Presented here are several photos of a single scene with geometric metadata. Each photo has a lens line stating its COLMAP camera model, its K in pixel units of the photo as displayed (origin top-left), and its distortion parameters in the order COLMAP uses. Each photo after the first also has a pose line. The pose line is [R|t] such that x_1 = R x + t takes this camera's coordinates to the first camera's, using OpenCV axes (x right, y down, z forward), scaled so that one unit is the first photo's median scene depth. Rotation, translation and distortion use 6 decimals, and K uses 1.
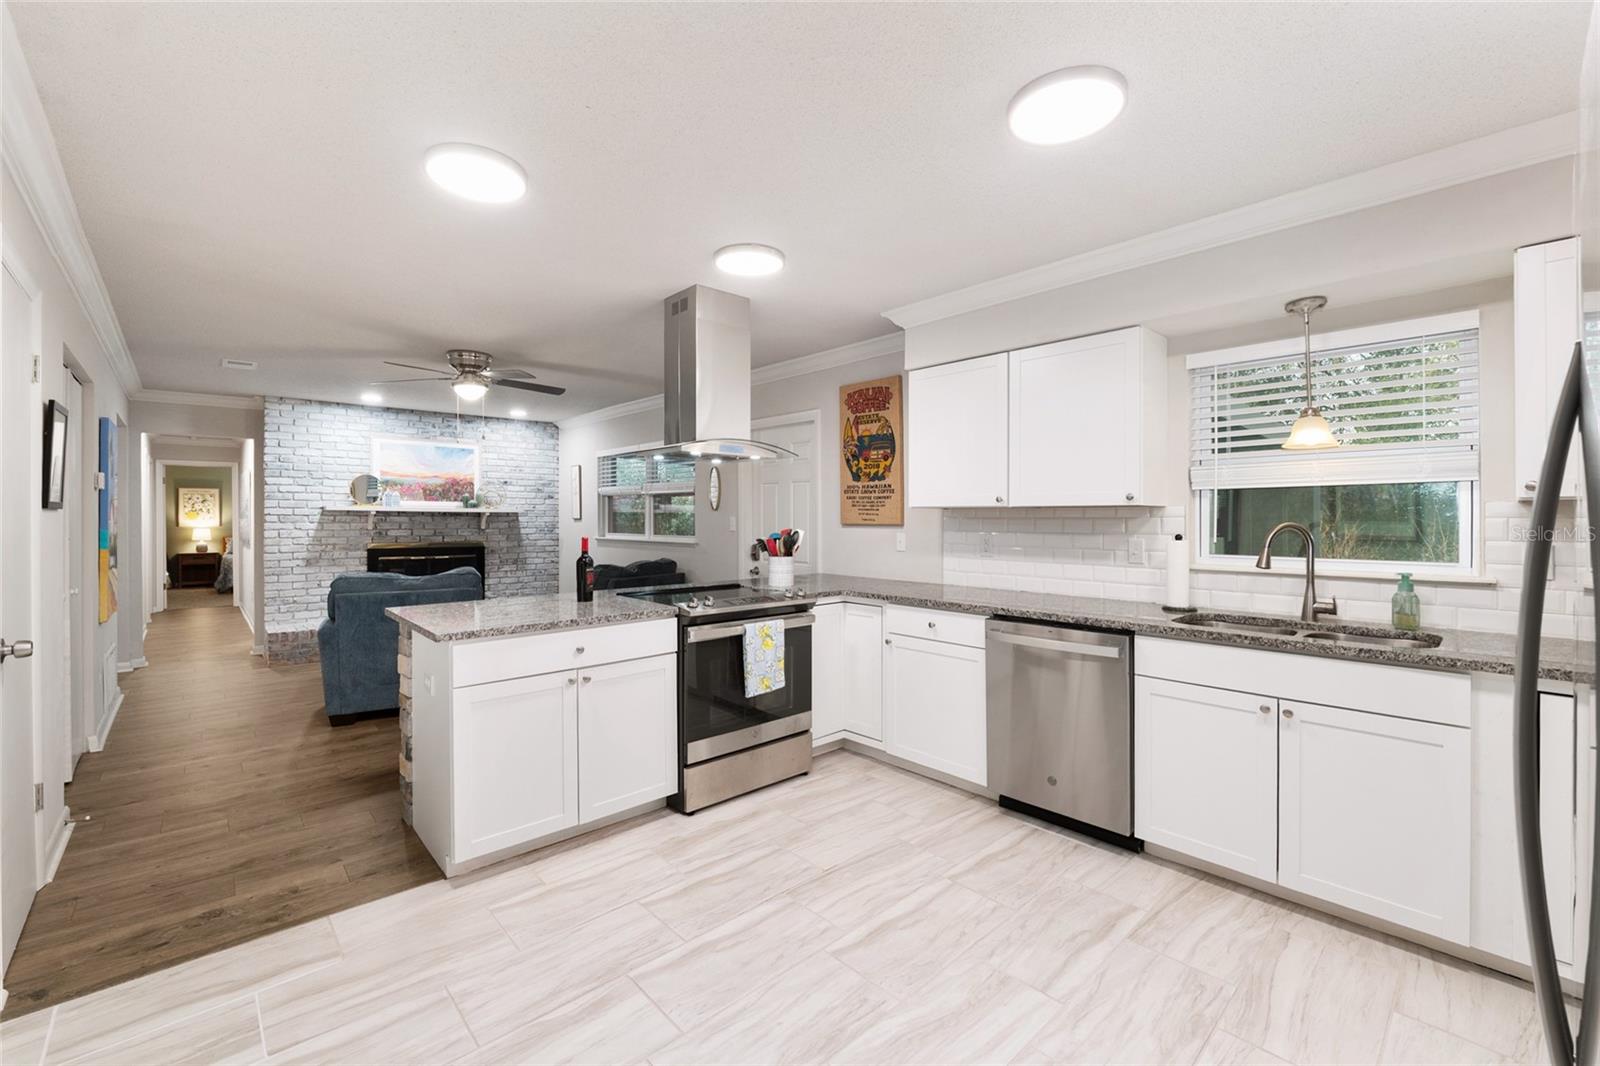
lens RADIAL K [[668.0, 0, 787.0], [0, 668.0, 515.8], [0, 0, 1]] dist [-0.016078, 0.001070]
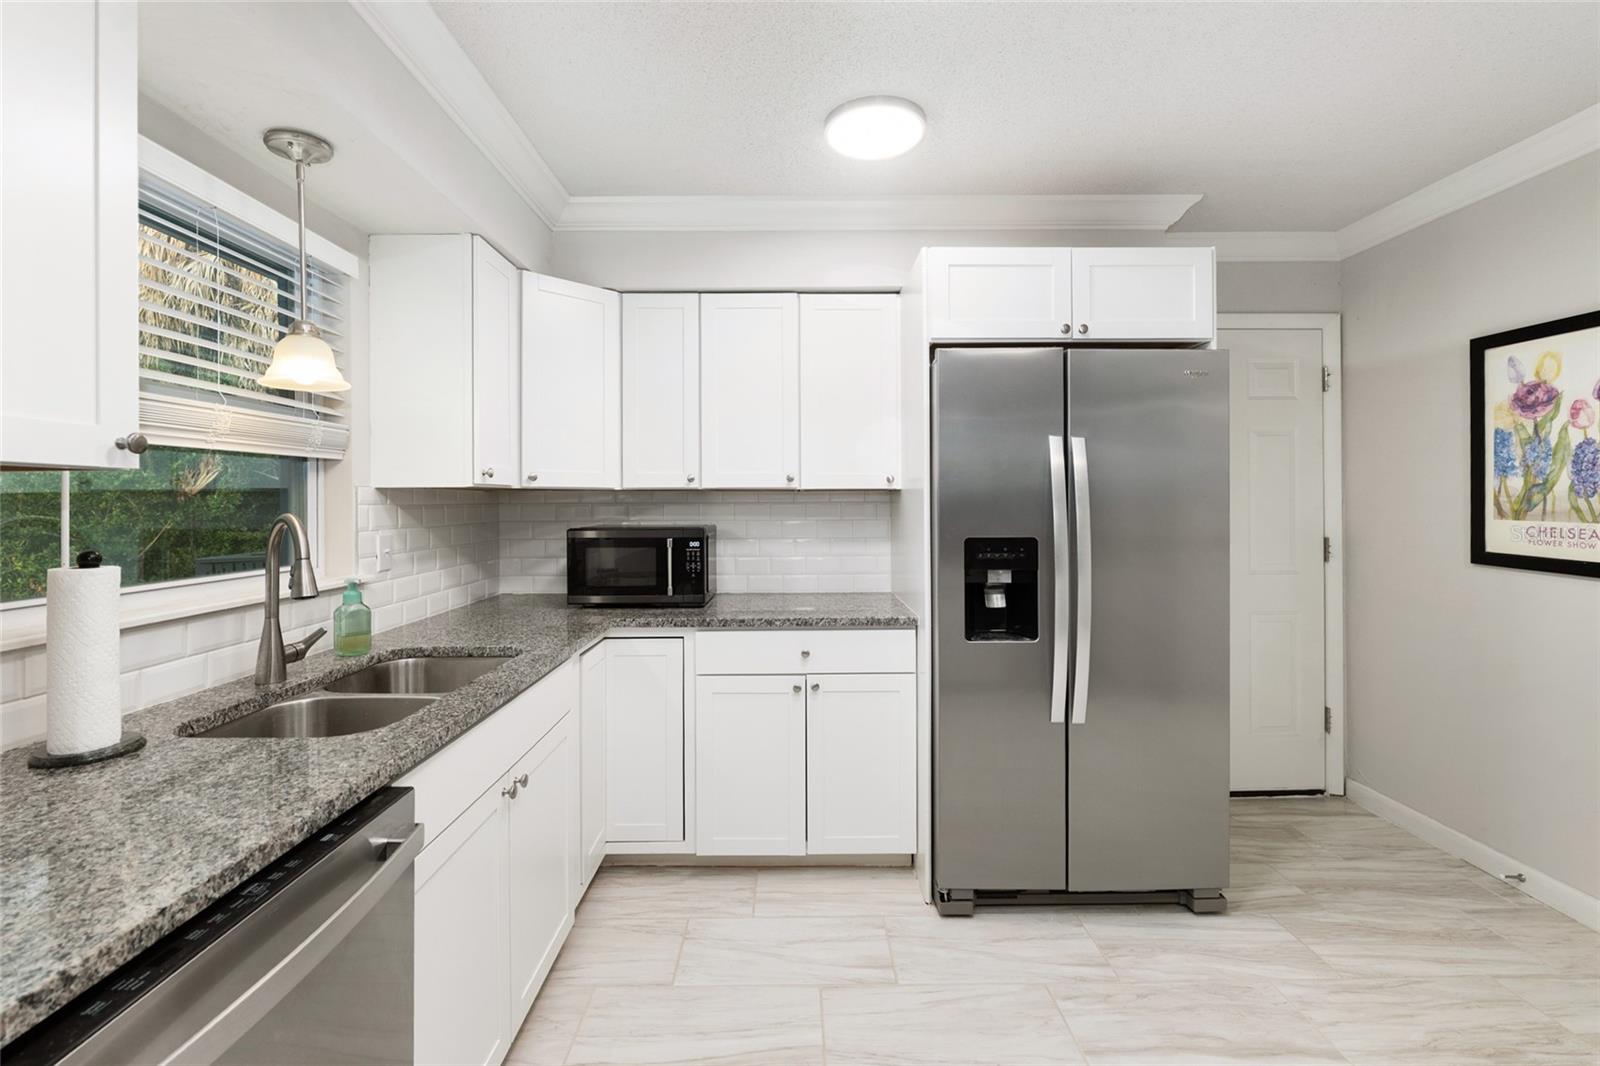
lens RADIAL K [[708.0, 0, 799.4], [0, 708.0, 497.9], [0, 0, 1]] dist [0.000625, -0.001832]
pose [[-0.755170, 0.009353, 0.655462, 0.020934], [0.006857, 0.999956, -0.006368, 0.001975], [-0.655493, -0.000315, -0.755201, 0.717625]]
